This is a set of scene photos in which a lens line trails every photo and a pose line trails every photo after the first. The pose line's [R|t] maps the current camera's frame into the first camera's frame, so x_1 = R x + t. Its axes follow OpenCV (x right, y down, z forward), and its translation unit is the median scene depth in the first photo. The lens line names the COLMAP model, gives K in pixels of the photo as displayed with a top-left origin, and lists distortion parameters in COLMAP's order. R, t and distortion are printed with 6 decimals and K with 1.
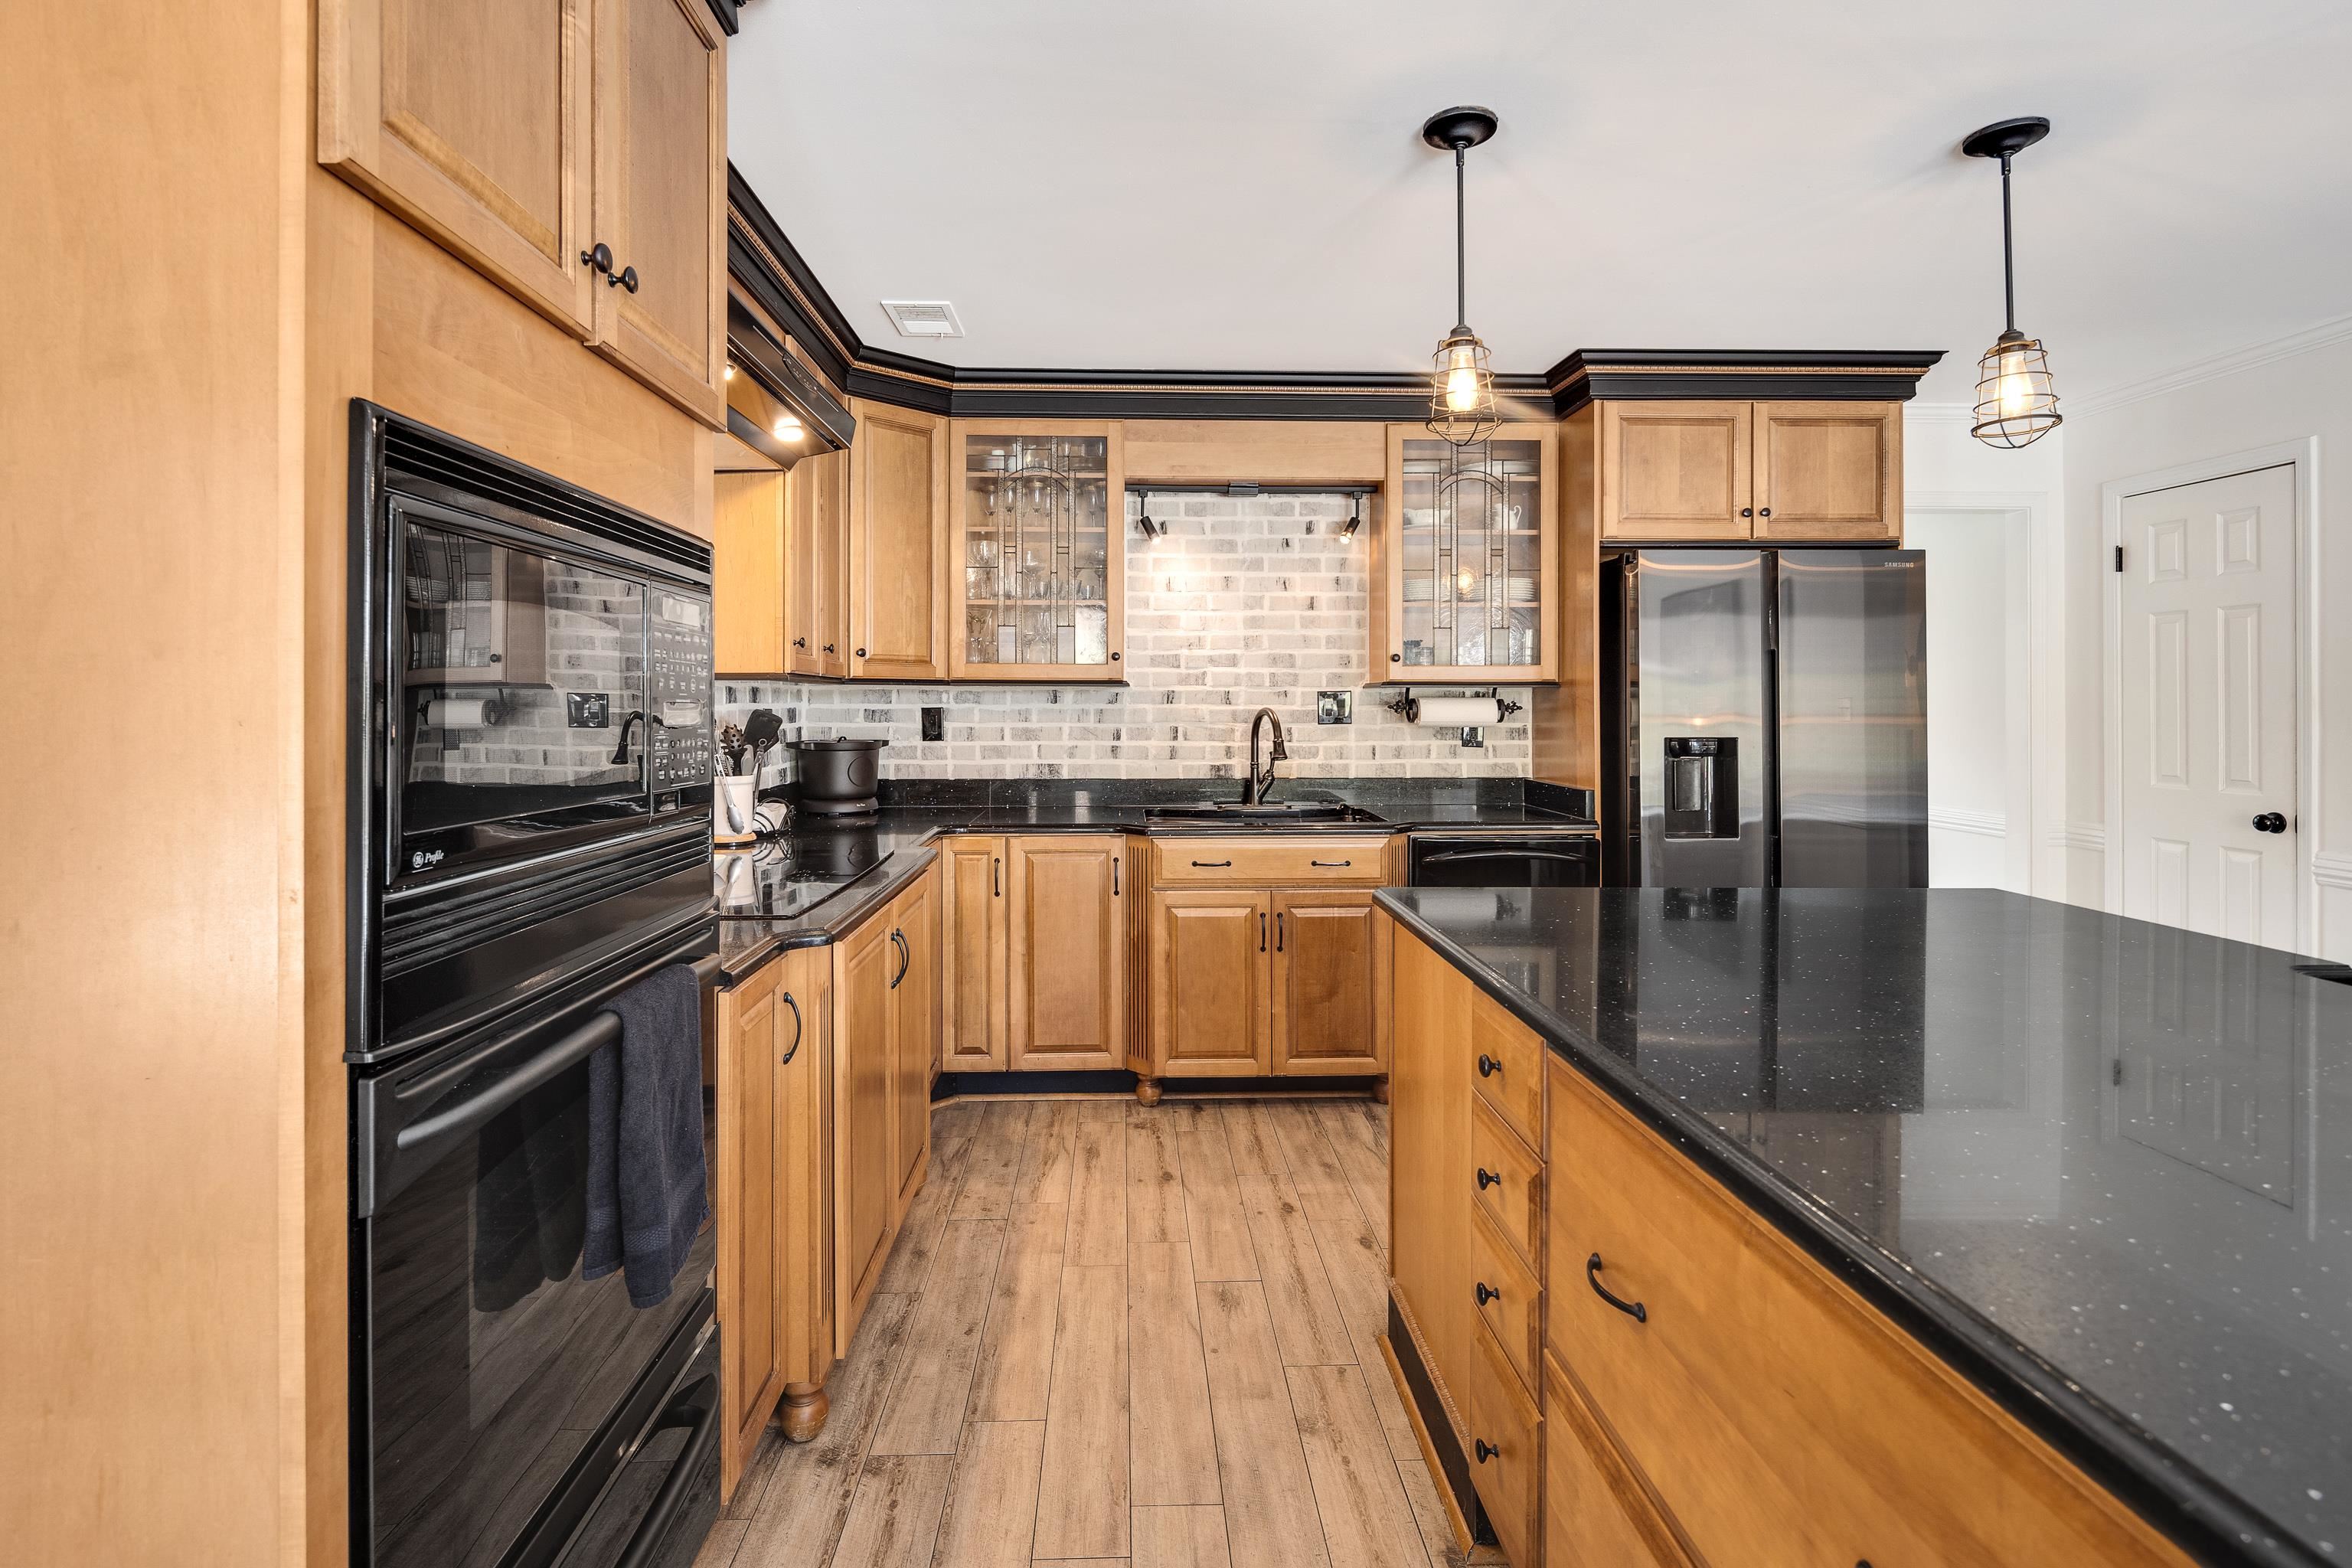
lens RADIAL K [[1147.9, 0, 1142.3], [0, 1147.9, 711.0], [0, 0, 1]] dist [0.006402, -0.002530]
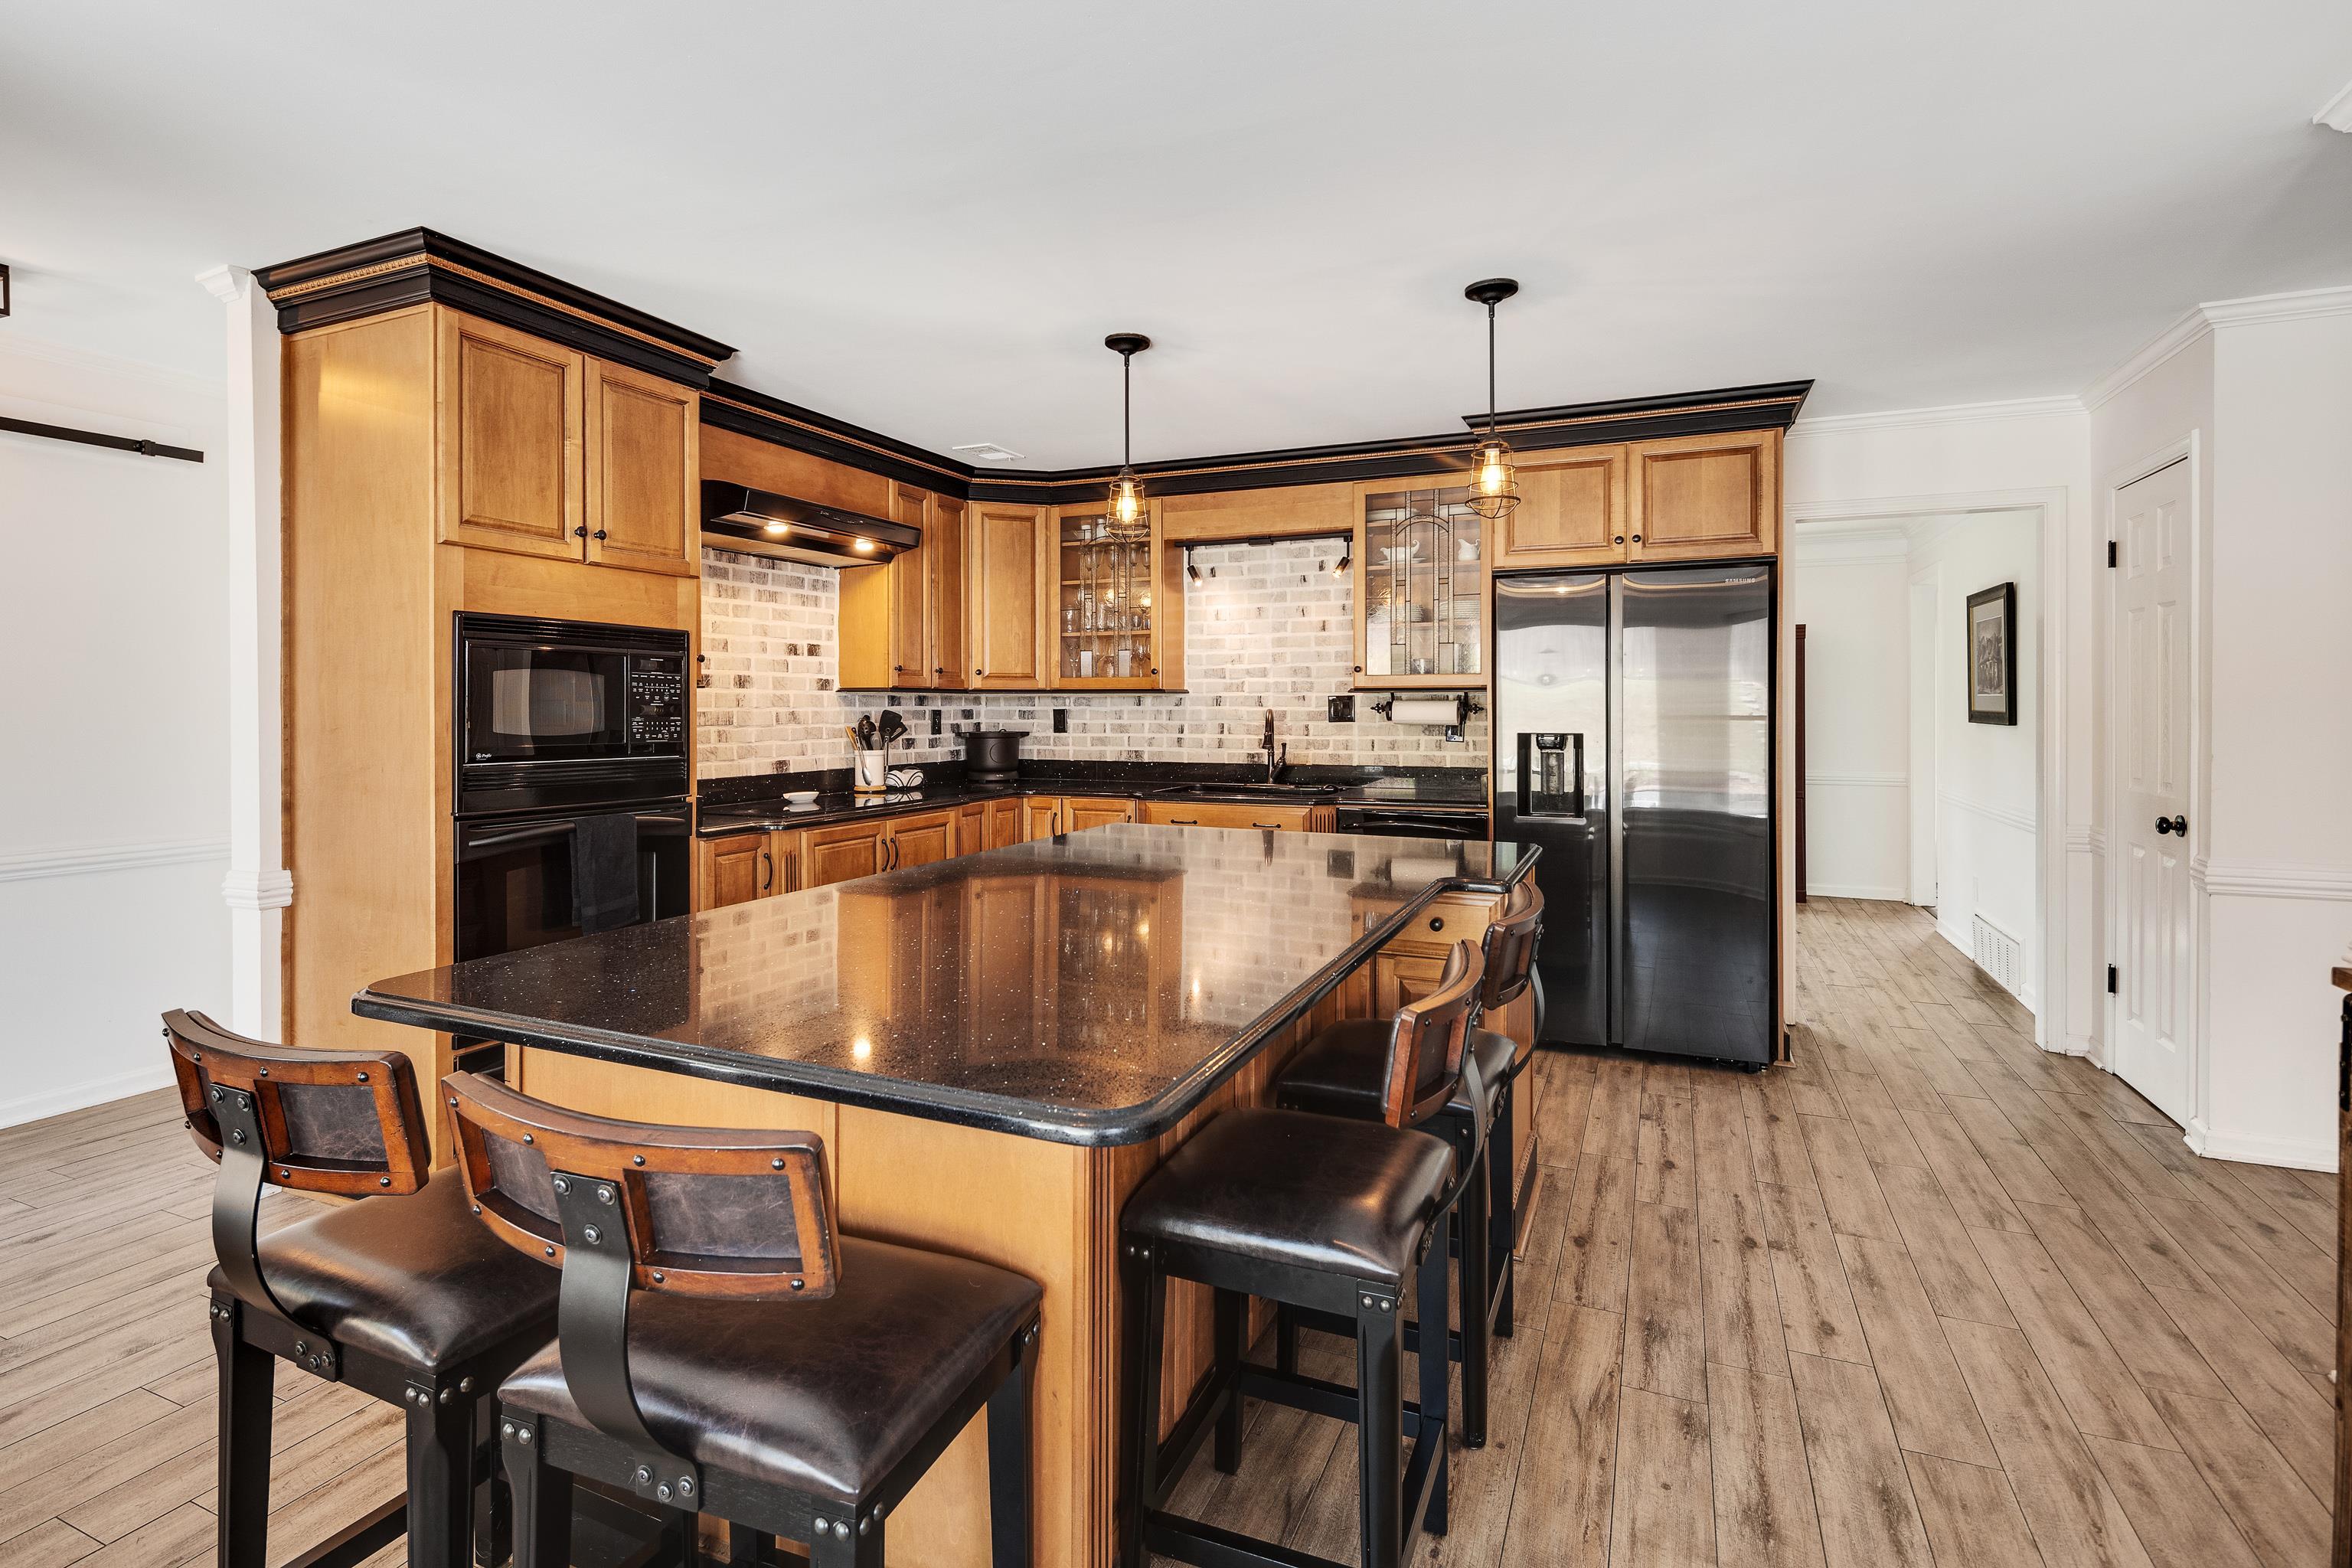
lens RADIAL K [[1147.9, 0, 1128.8], [0, 1147.9, 718.5], [0, 0, 1]] dist [0.006402, -0.002530]
pose [[0.897188, 0.002978, -0.441639, 0.512922], [-0.001585, 0.999993, 0.003523, 0.003545], [0.441646, -0.002460, 0.897186, -0.222928]]
